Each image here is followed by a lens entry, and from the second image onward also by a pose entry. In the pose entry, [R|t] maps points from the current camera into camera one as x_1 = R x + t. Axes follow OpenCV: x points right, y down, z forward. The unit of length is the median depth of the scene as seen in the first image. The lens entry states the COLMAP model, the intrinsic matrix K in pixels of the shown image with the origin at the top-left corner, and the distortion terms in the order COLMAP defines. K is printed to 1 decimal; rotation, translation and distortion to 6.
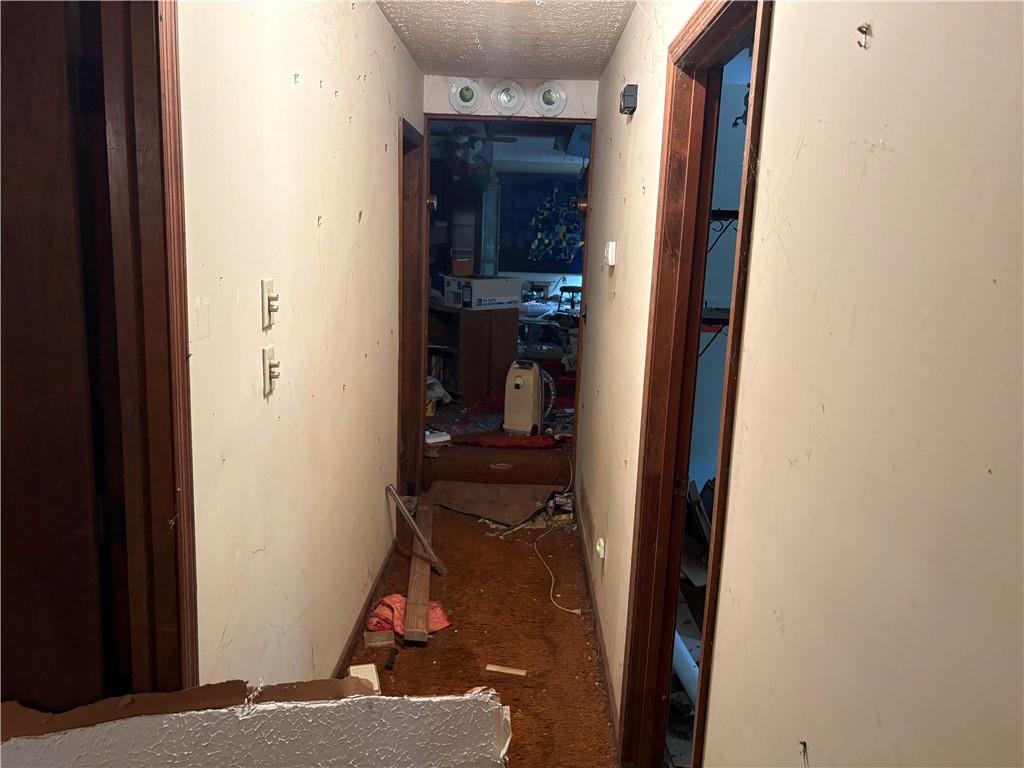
lens RADIAL K [[778.8, 0, 513.0], [0, 778.8, 415.9], [0, 0, 1]] dist [0.012345, -0.017542]
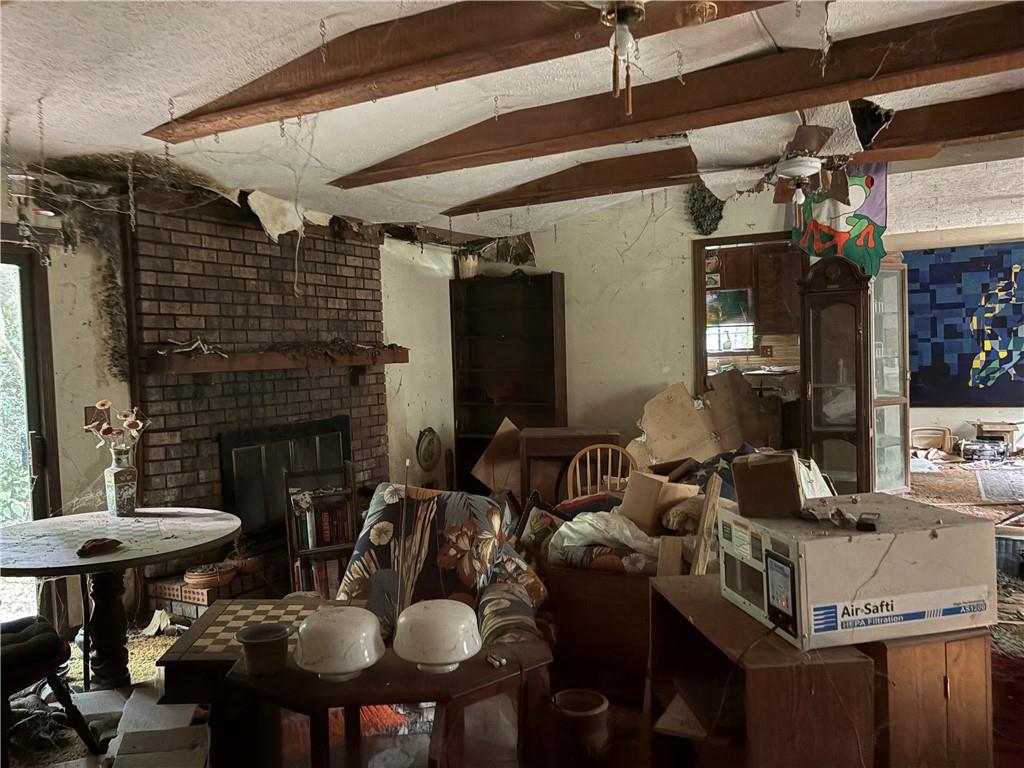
lens RADIAL K [[783.9, 0, 510.7], [0, 783.9, 385.7], [0, 0, 1]] dist [0.061735, -0.065156]
pose [[0.880802, -0.050100, -0.470827, -0.002537], [-0.039784, 0.983039, -0.179029, -0.085144], [0.471811, 0.176421, 0.863869, 0.337926]]
